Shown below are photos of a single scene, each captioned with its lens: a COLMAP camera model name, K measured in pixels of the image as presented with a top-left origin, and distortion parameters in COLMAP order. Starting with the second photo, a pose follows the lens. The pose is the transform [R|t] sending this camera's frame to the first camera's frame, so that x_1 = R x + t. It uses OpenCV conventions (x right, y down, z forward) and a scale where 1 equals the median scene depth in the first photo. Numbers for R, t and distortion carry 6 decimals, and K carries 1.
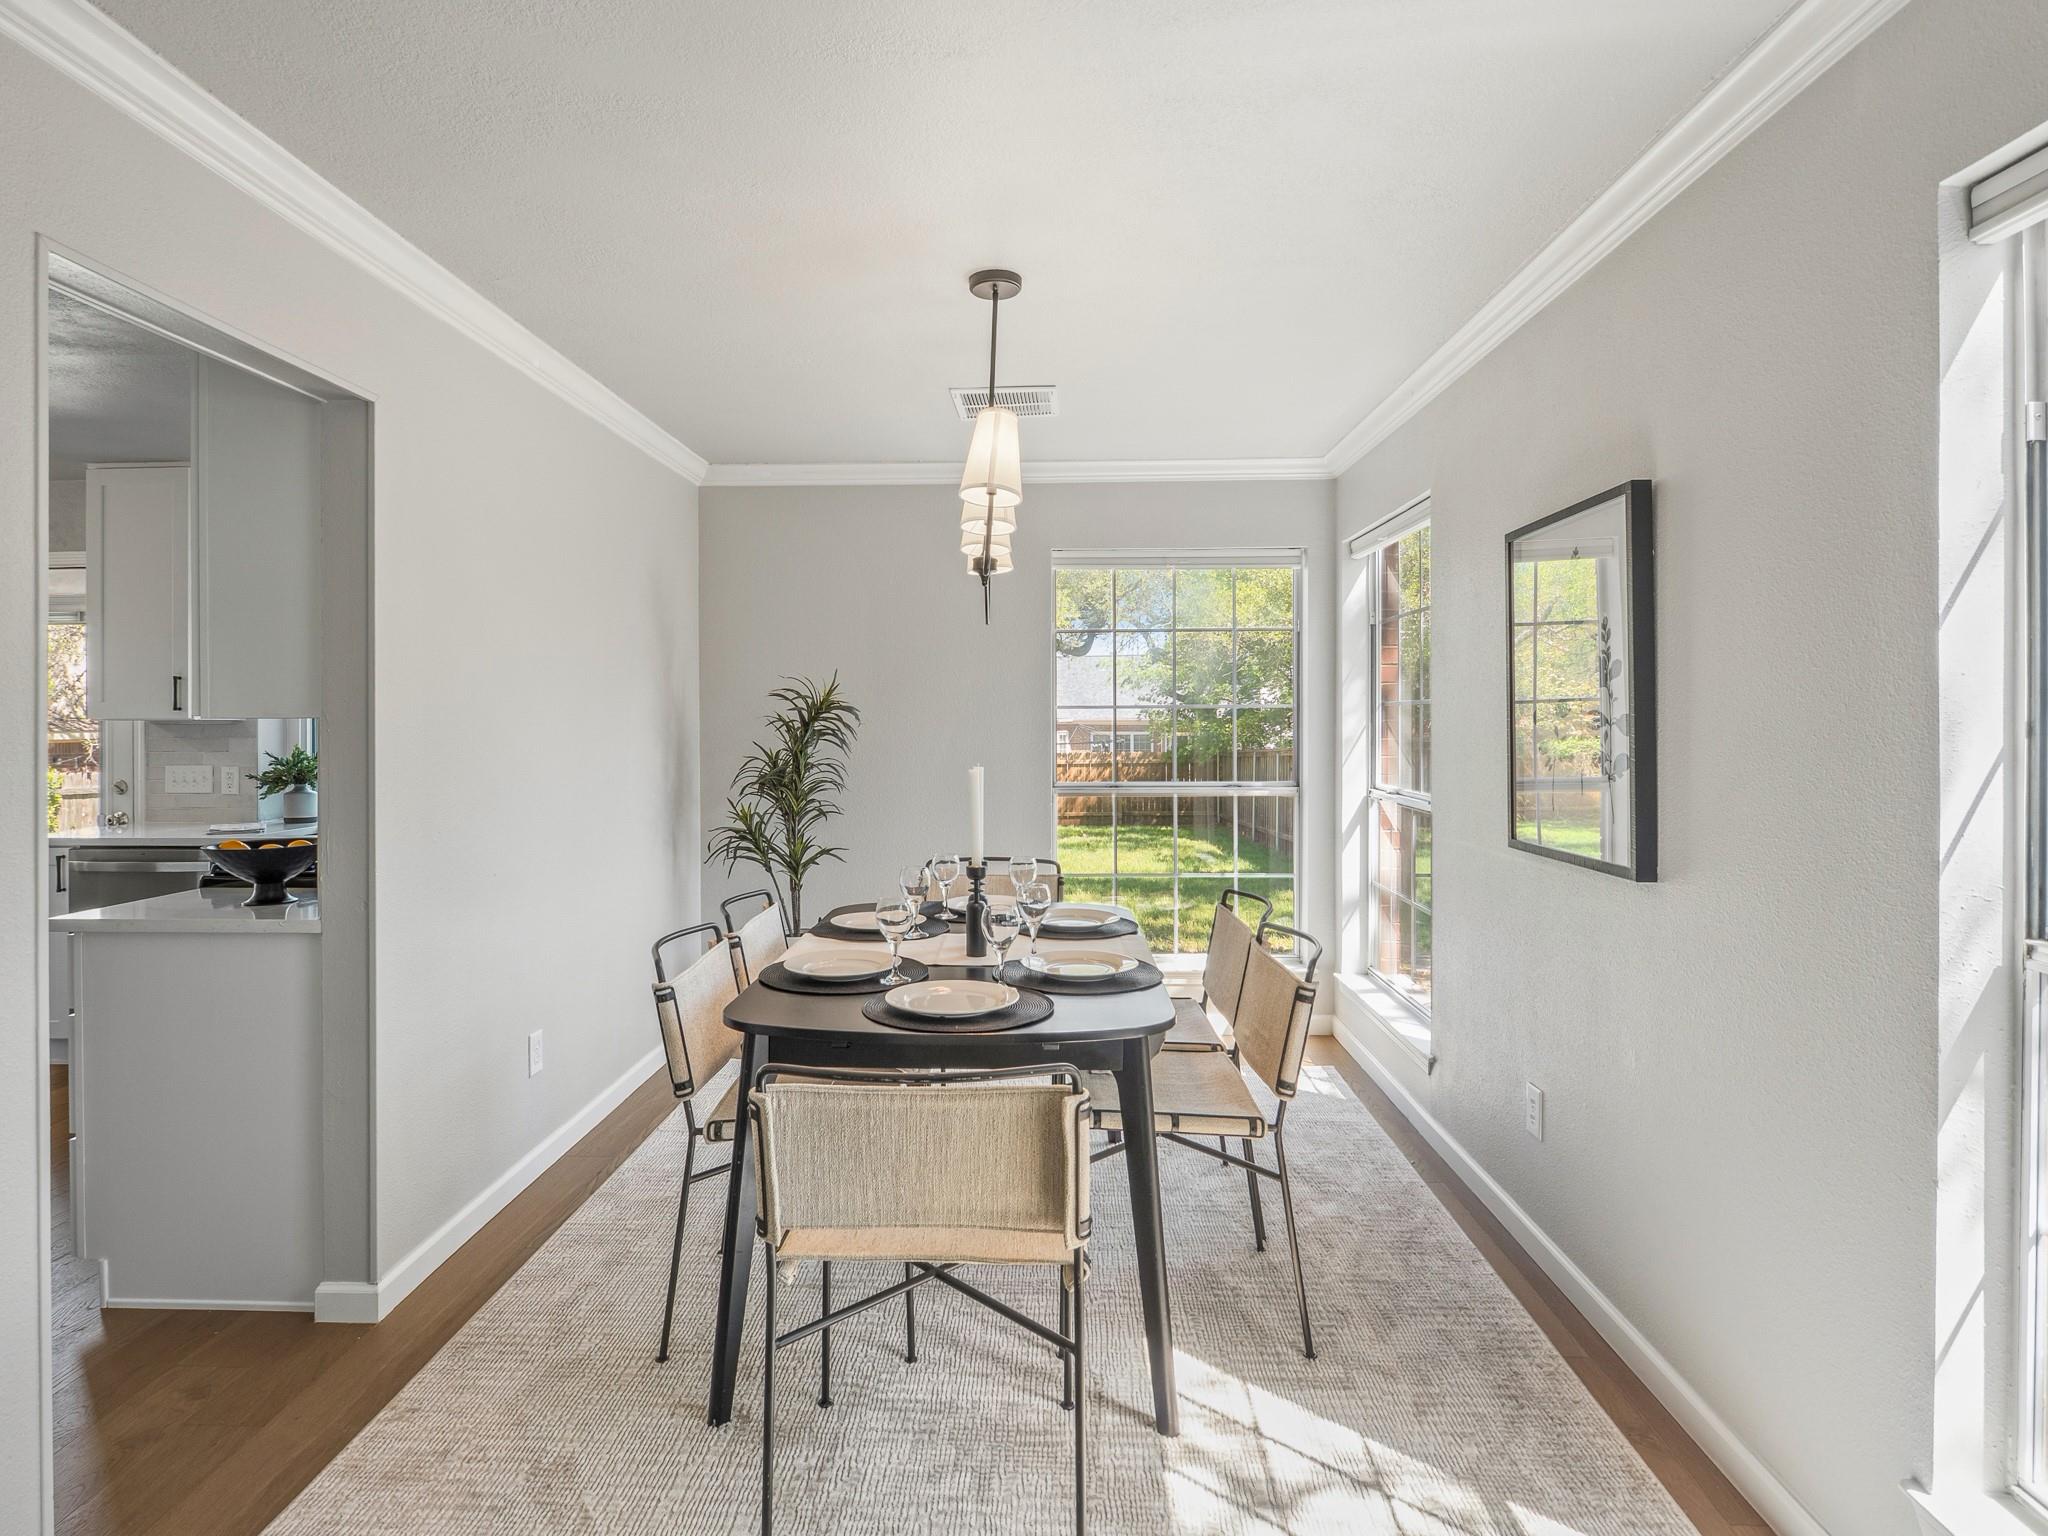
lens RADIAL K [[1138.7, 0, 1005.8], [0, 1138.7, 760.9], [0, 0, 1]] dist [-0.003187, -0.000690]
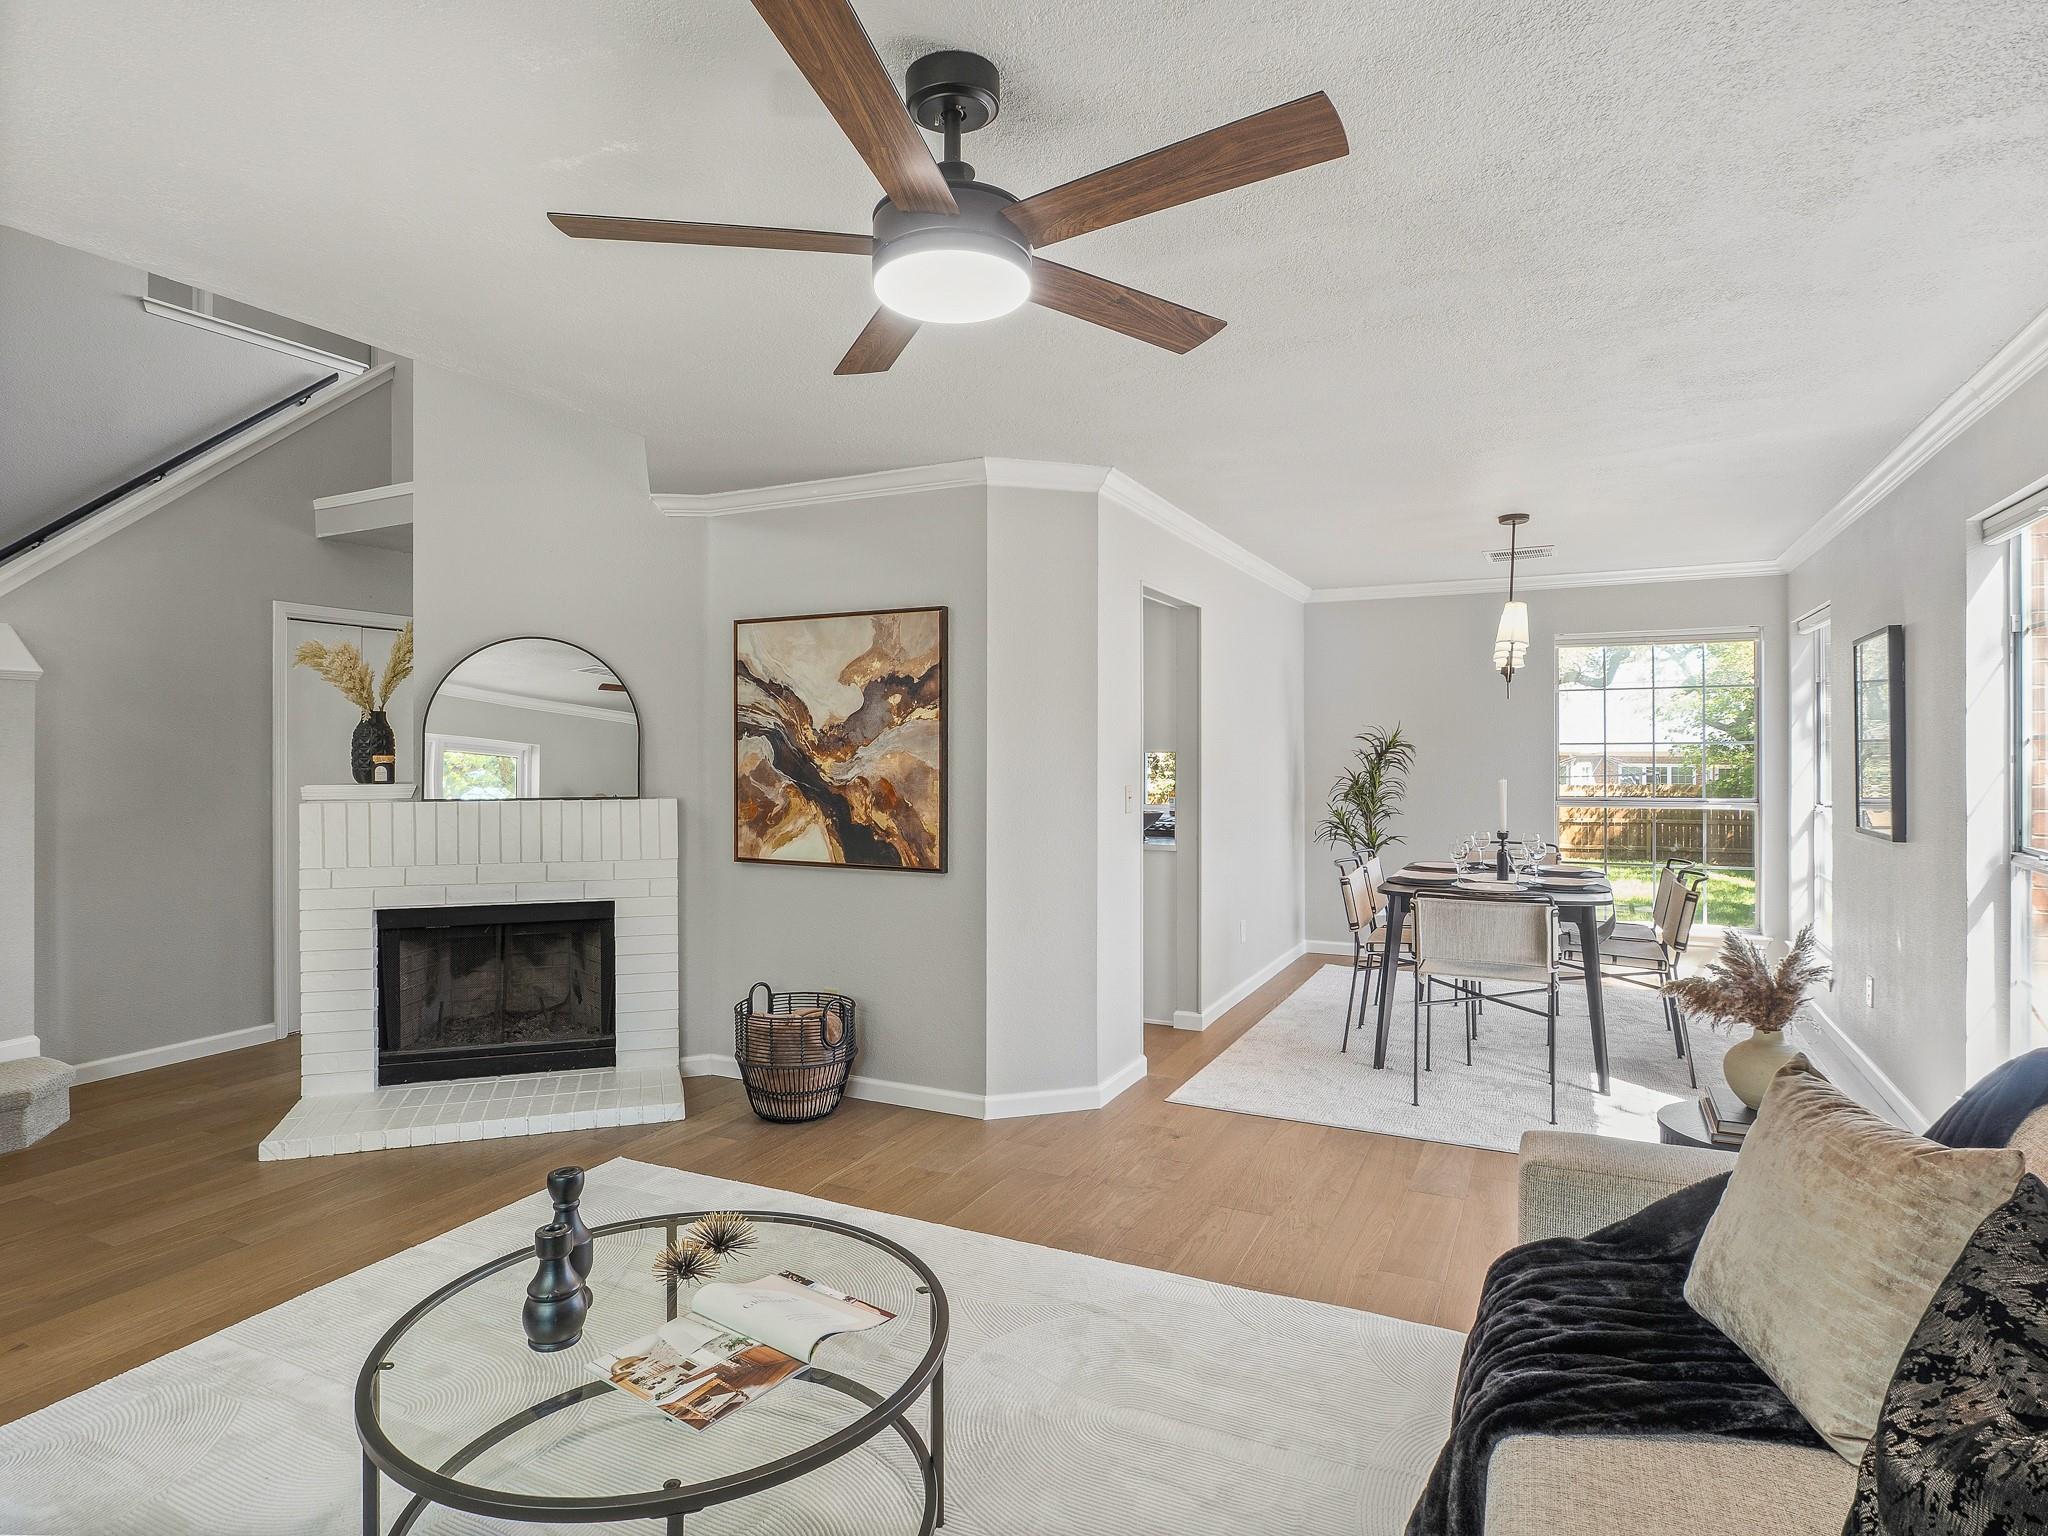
lens RADIAL K [[1138.7, 0, 1005.8], [0, 1138.7, 760.9], [0, 0, 1]] dist [-0.003187, -0.000690]
pose [[0.911986, 0.002085, -0.410216, -0.002145], [-0.013365, 0.999607, -0.024633, 0.020280], [0.410003, 0.027948, 0.911656, -0.642138]]
